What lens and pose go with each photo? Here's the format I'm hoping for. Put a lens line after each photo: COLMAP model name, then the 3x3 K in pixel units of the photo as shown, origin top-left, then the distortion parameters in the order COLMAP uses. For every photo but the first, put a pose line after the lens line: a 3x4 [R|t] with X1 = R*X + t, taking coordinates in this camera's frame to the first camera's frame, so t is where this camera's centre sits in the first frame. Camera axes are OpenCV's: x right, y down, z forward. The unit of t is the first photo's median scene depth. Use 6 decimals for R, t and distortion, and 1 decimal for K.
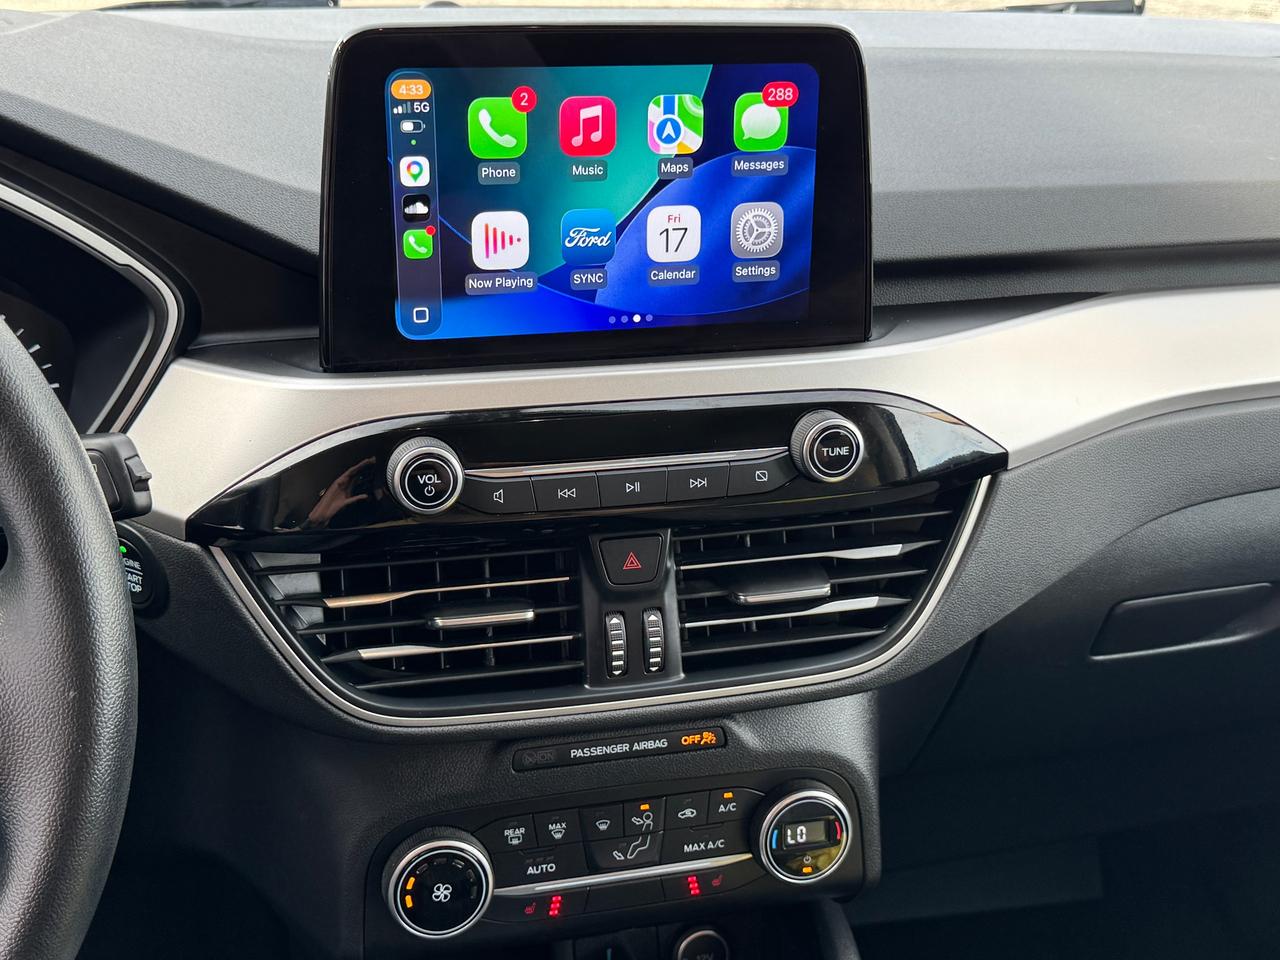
lens RADIAL K [[1572.0, 0, 651.4], [0, 1572.0, 477.0], [0, 0, 1]] dist [0.127816, -0.001743]
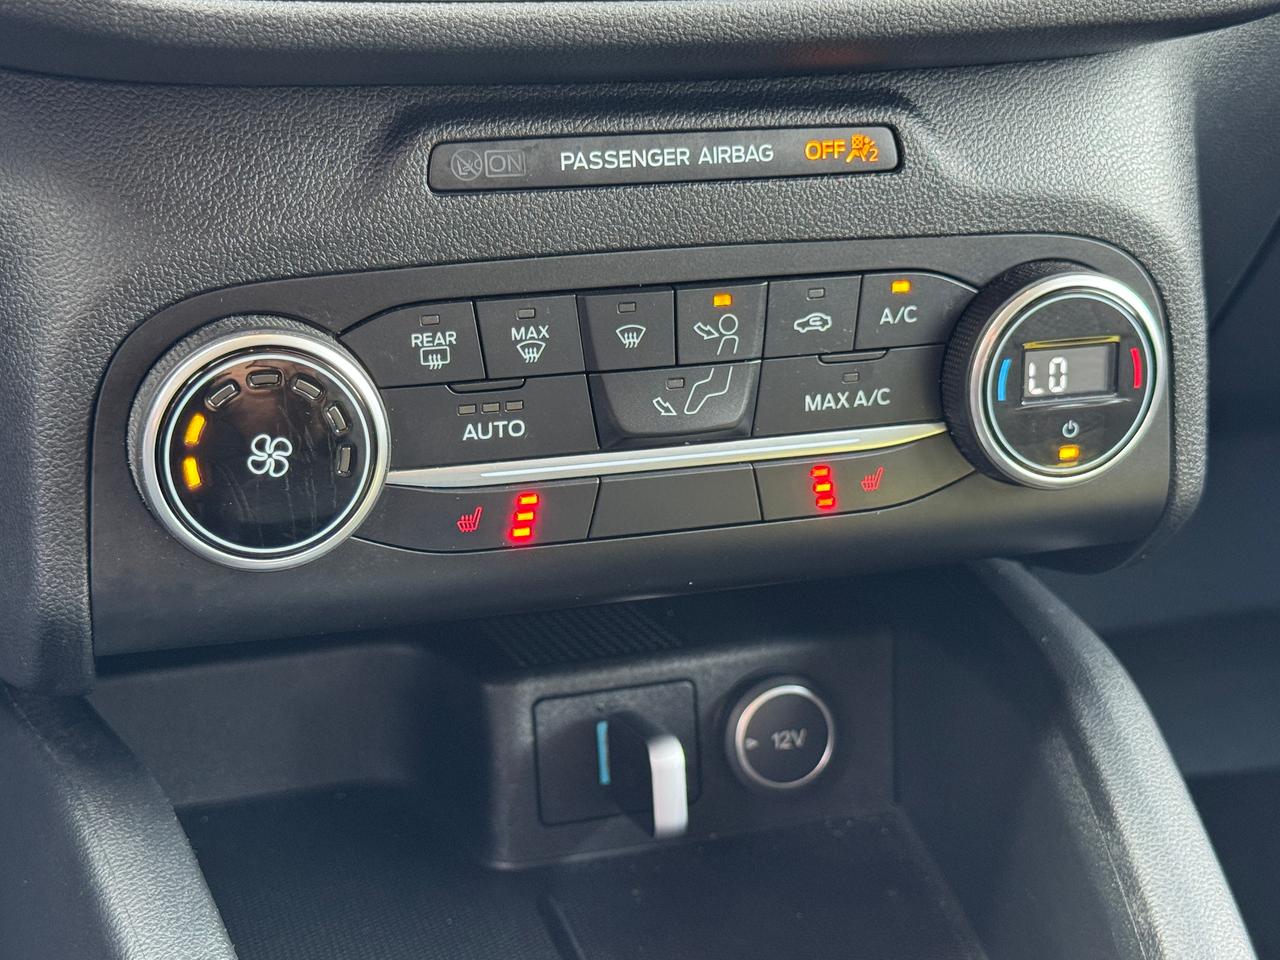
lens RADIAL K [[2057.0, 0, 640.0], [0, 2057.0, 480.0], [0, 0, 1]] dist [0.115669, -0.001306]
pose [[0.998646, -0.007312, 0.051500, -0.063656], [0.005812, 0.999556, 0.029211, 0.266709], [-0.051691, -0.028872, 0.998246, 0.459328]]
